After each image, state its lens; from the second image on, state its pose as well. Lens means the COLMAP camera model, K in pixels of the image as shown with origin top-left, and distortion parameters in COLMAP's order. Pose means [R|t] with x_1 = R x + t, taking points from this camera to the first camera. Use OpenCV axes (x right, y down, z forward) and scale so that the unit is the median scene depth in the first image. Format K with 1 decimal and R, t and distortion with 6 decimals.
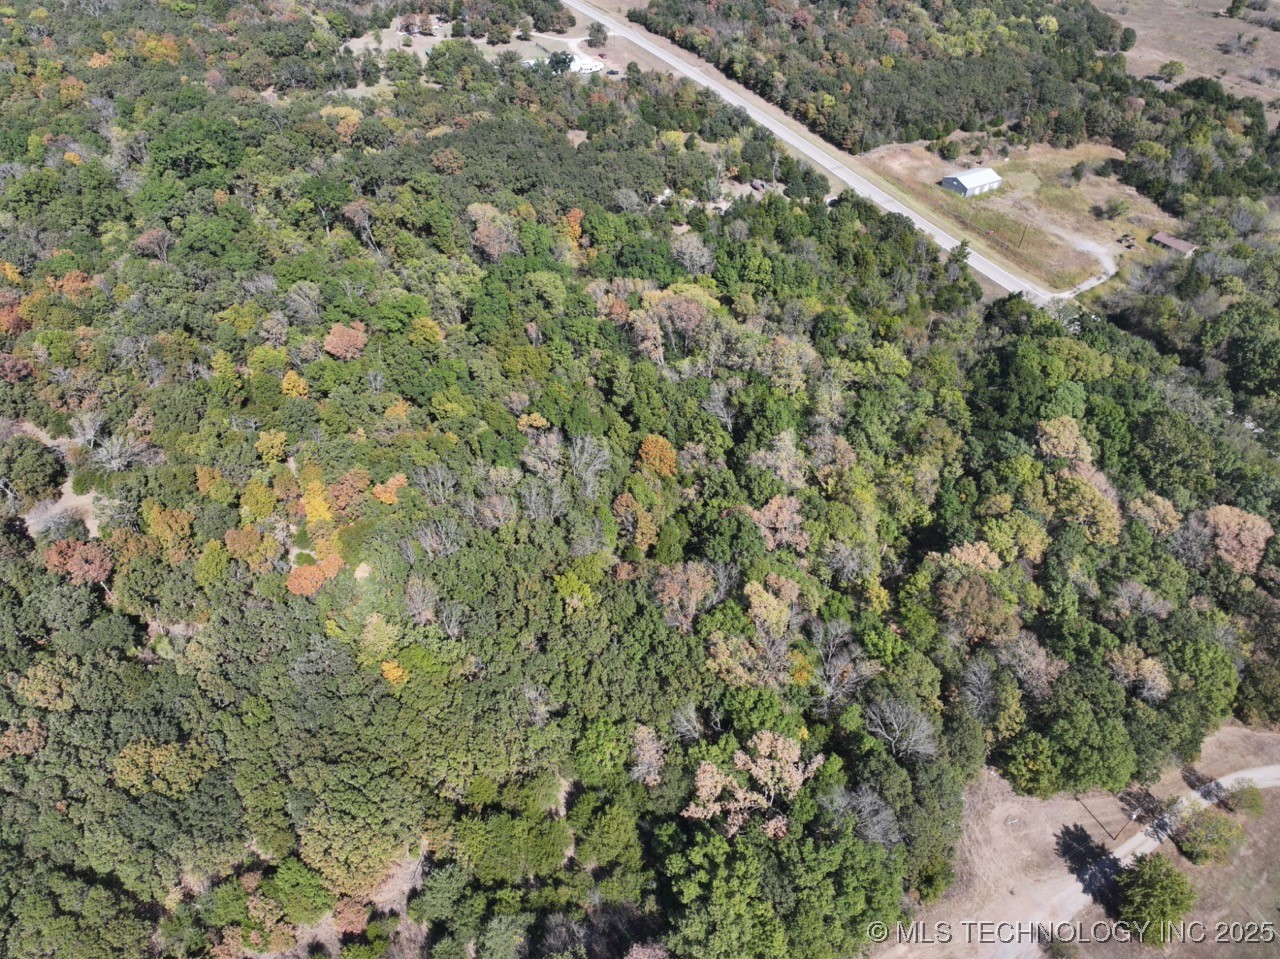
lens RADIAL K [[896.4, 0, 640.0], [0, 896.4, 479.5], [0, 0, 1]] dist [-0.005321, 0.021130]
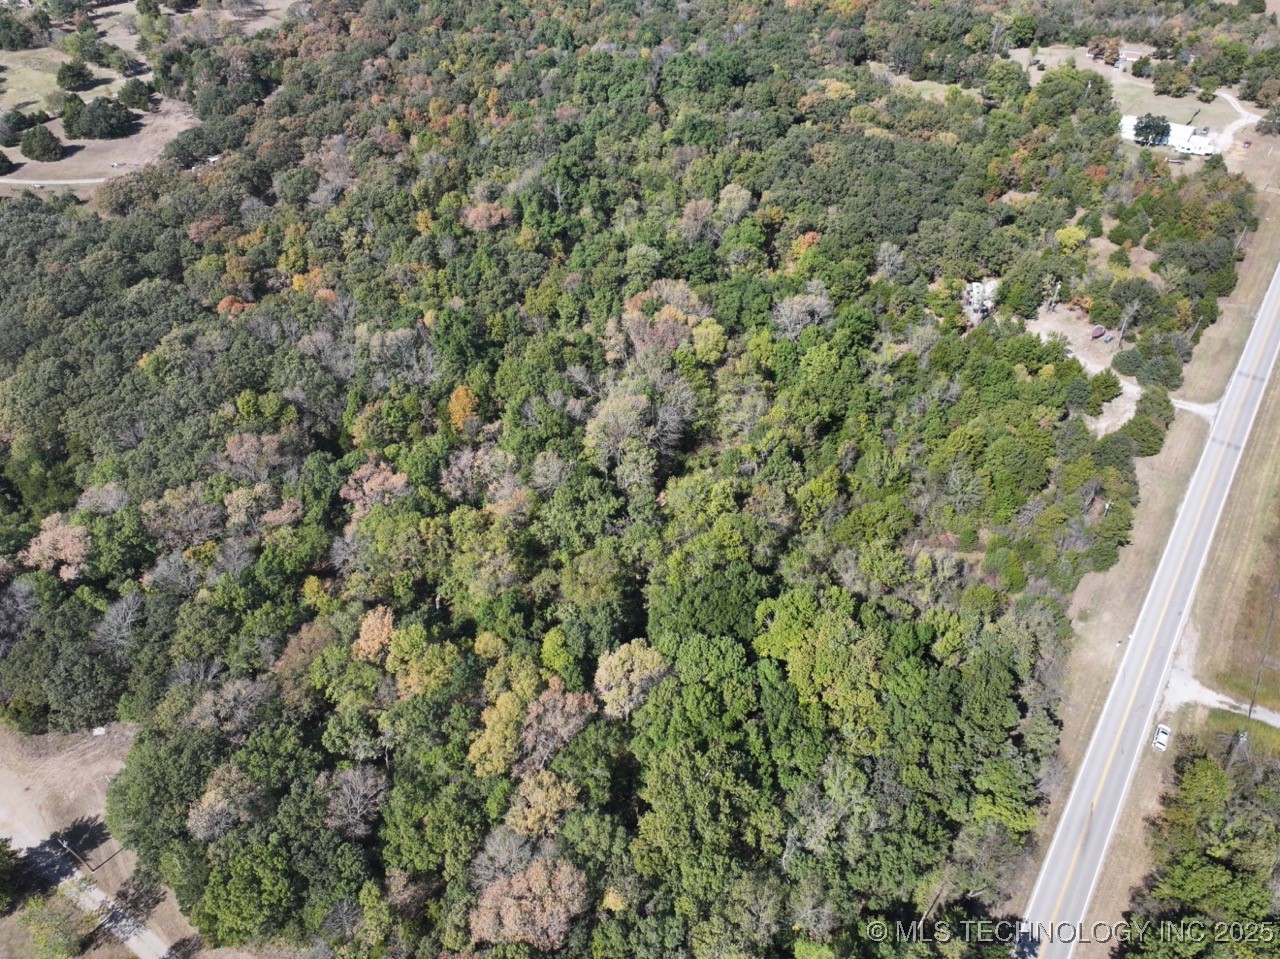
lens RADIAL K [[896.4, 0, 640.0], [0, 896.4, 479.5], [0, 0, 1]] dist [-0.005321, 0.021130]
pose [[0.446862, 0.574223, -0.685990, 0.510430], [-0.575802, 0.771476, 0.270697, -0.210651], [0.684665, 0.274030, 0.675382, 0.277792]]
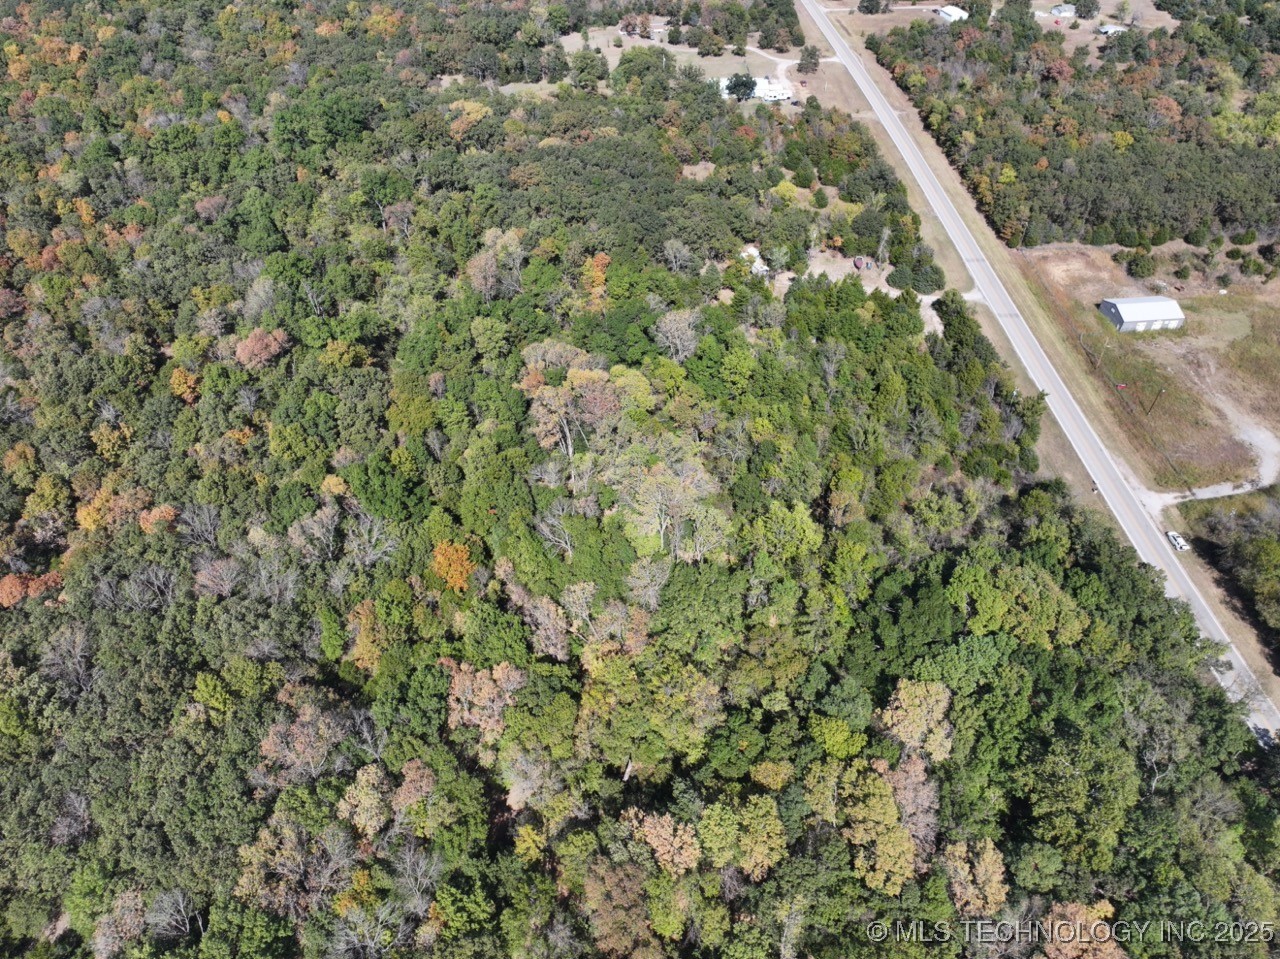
lens RADIAL K [[885.4, 0, 640.0], [0, 885.4, 479.5], [0, 0, 1]] dist [-0.001927, 0.020533]
pose [[0.907976, 0.274511, -0.316580, 0.253259], [-0.270982, 0.960951, 0.056056, -0.117843], [0.319606, 0.034890, 0.946908, 0.143560]]
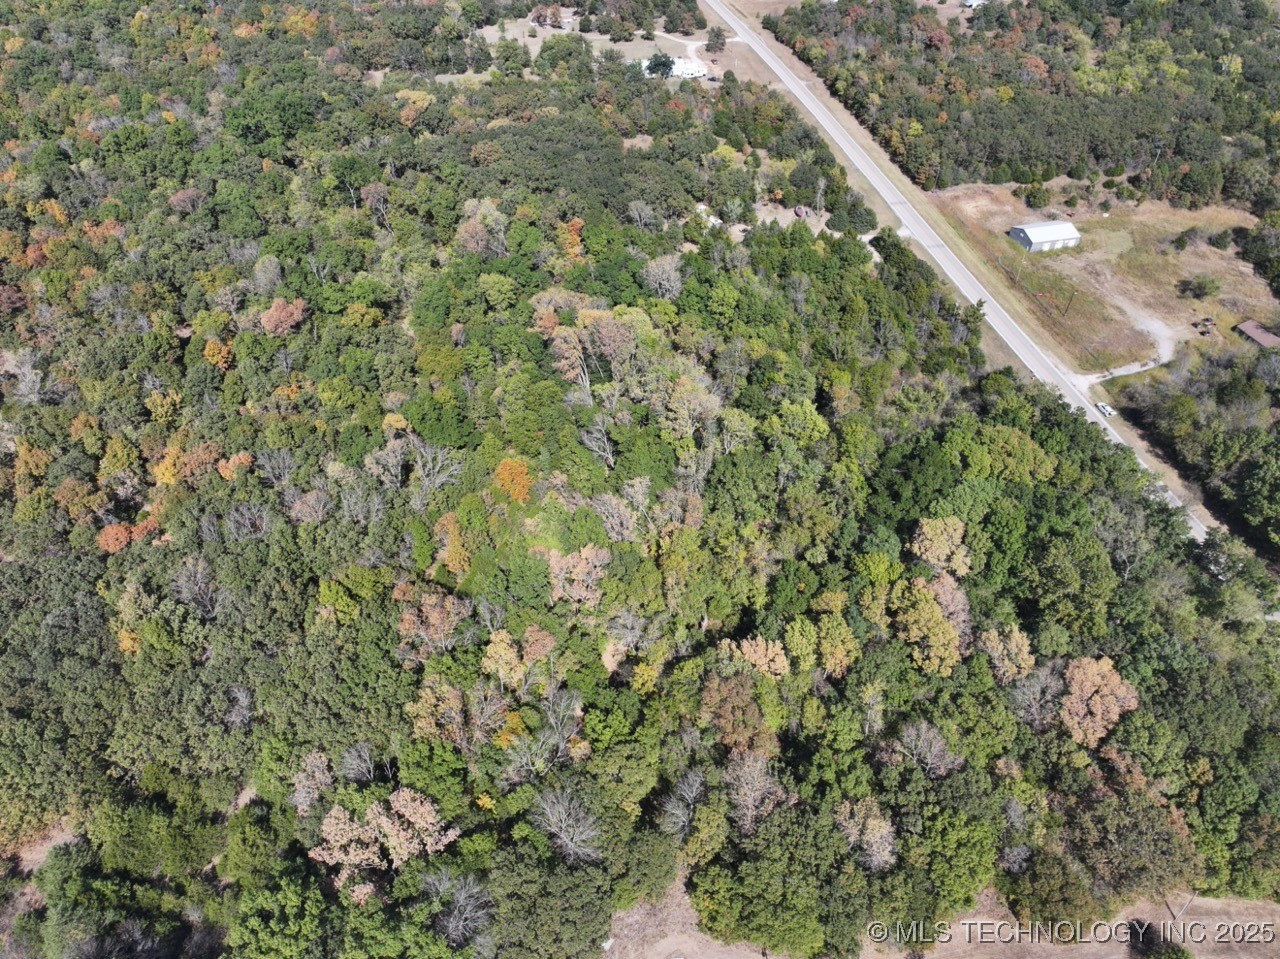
lens RADIAL K [[889.1, 0, 640.0], [0, 889.1, 479.5], [0, 0, 1]] dist [-0.000795, 0.017816]
pose [[0.961475, 0.177460, -0.209939, 0.206891], [-0.176171, 0.984043, 0.024980, -0.043715], [0.211022, 0.012967, 0.977395, 0.052643]]
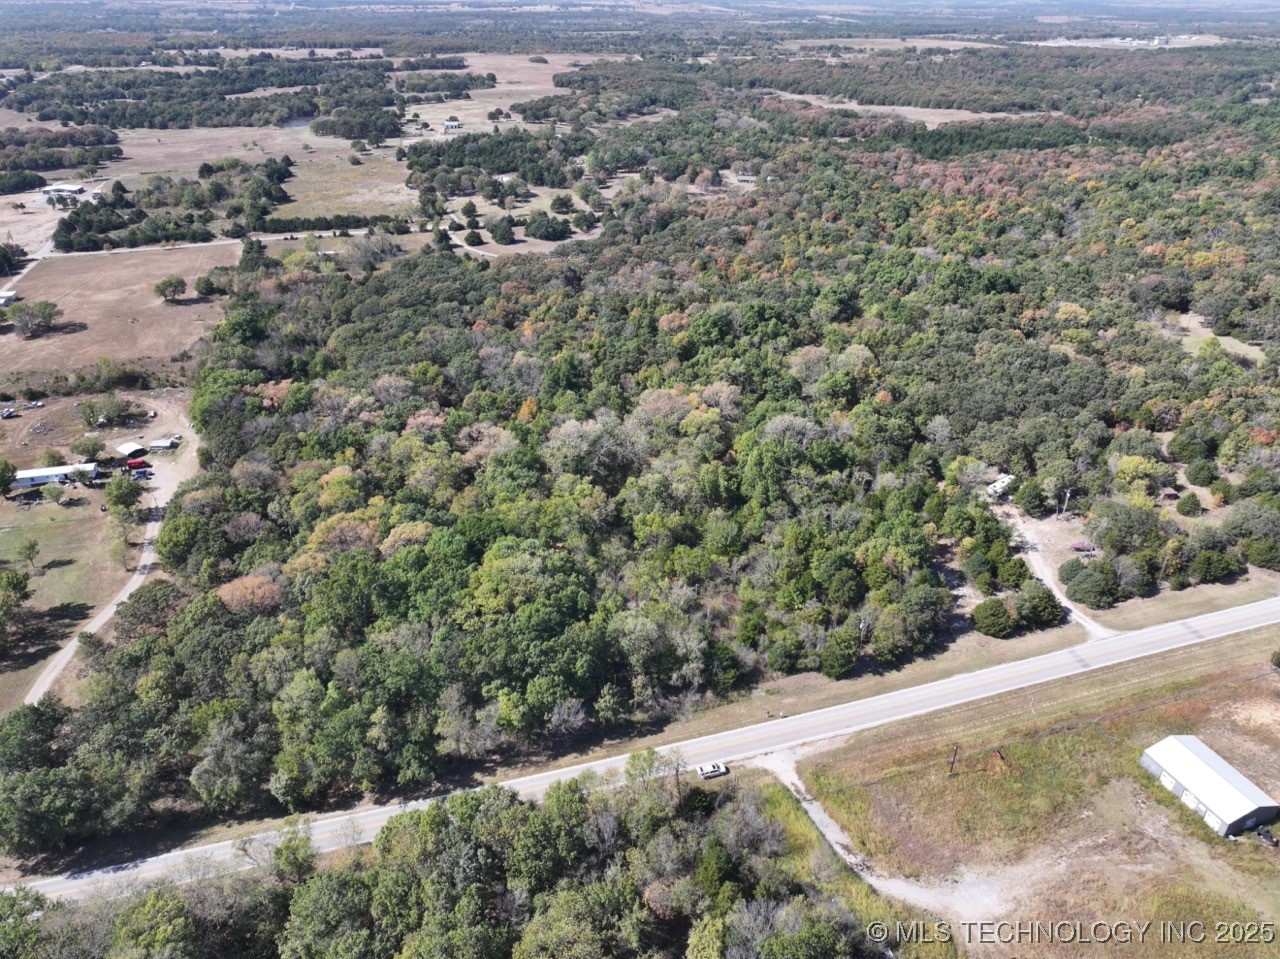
lens RADIAL K [[896.4, 0, 640.0], [0, 896.4, 479.5], [0, 0, 1]] dist [-0.005321, 0.021130]
pose [[-0.210588, 0.455064, -0.865199, 0.764144], [-0.645517, 0.599921, 0.472655, -0.450337], [0.734140, 0.658036, 0.167415, 0.564169]]
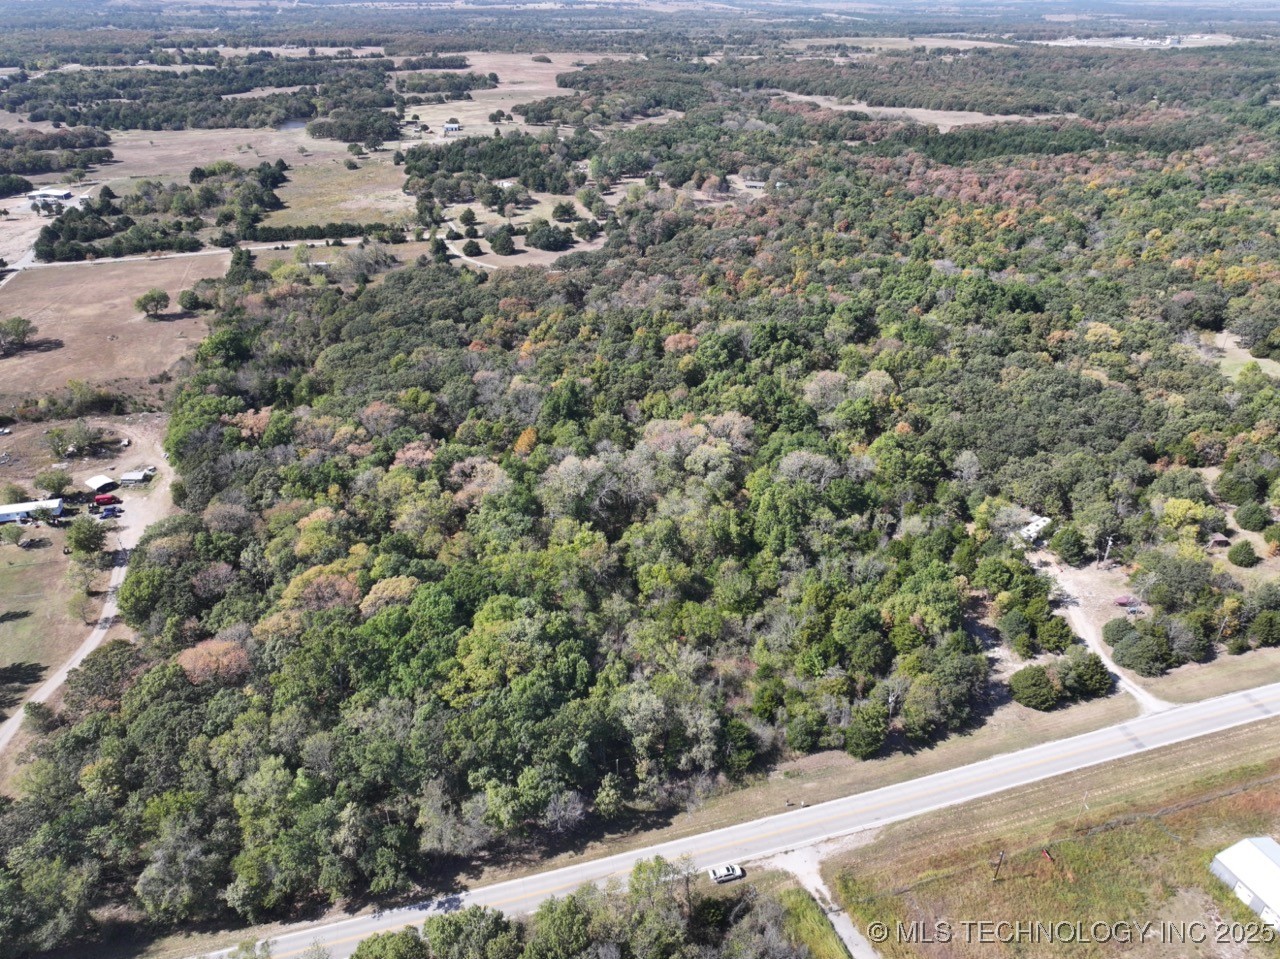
lens RADIAL K [[896.4, 0, 640.0], [0, 896.4, 479.5], [0, 0, 1]] dist [-0.005321, 0.021130]
pose [[-0.215011, 0.456298, -0.863459, 0.700931], [-0.646018, 0.596611, 0.476147, -0.443482], [0.732415, 0.660187, 0.166499, 0.549627]]
